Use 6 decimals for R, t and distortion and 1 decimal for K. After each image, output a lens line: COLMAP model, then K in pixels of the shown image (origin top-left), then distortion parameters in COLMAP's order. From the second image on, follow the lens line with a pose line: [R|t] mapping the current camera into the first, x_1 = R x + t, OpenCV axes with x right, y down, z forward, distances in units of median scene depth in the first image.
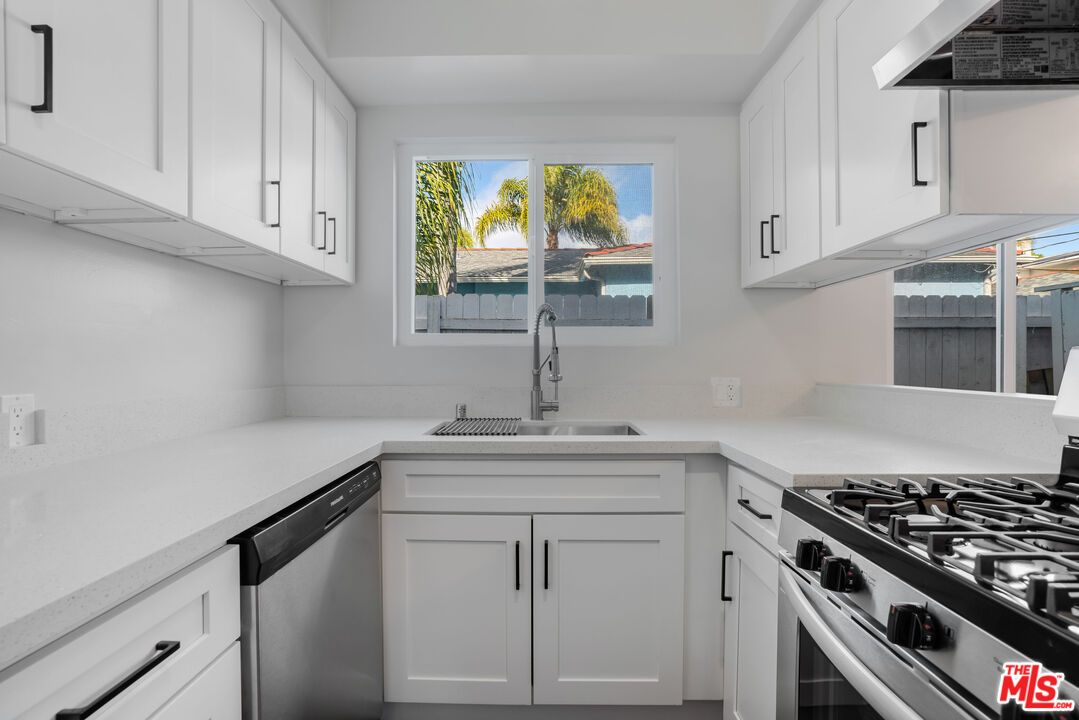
lens RADIAL K [[501.4, 0, 539.5], [0, 501.4, 360.0], [0, 0, 1]] dist [-0.058229, 0.029639]
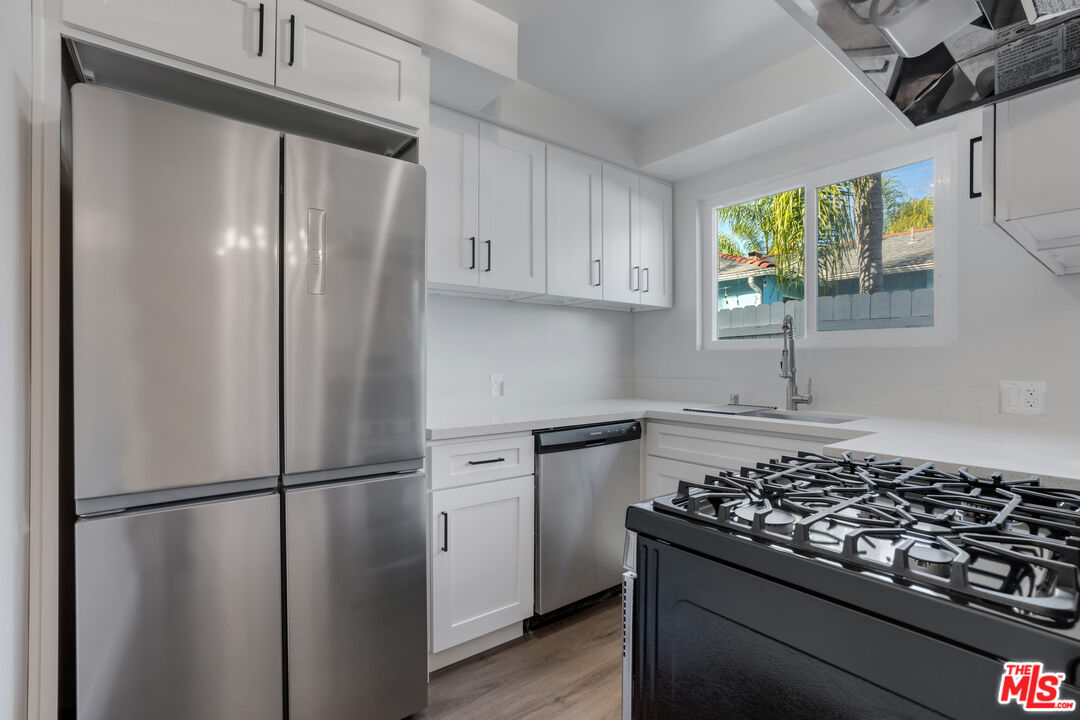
lens RADIAL K [[501.9, 0, 540.0], [0, 501.9, 360.0], [0, 0, 1]] dist [-0.058229, 0.029639]
pose [[0.627249, 0.000894, -0.778818, 0.735685], [-0.001884, 0.999998, -0.000369, -0.000082], [0.778816, 0.001699, 0.627250, -0.295754]]
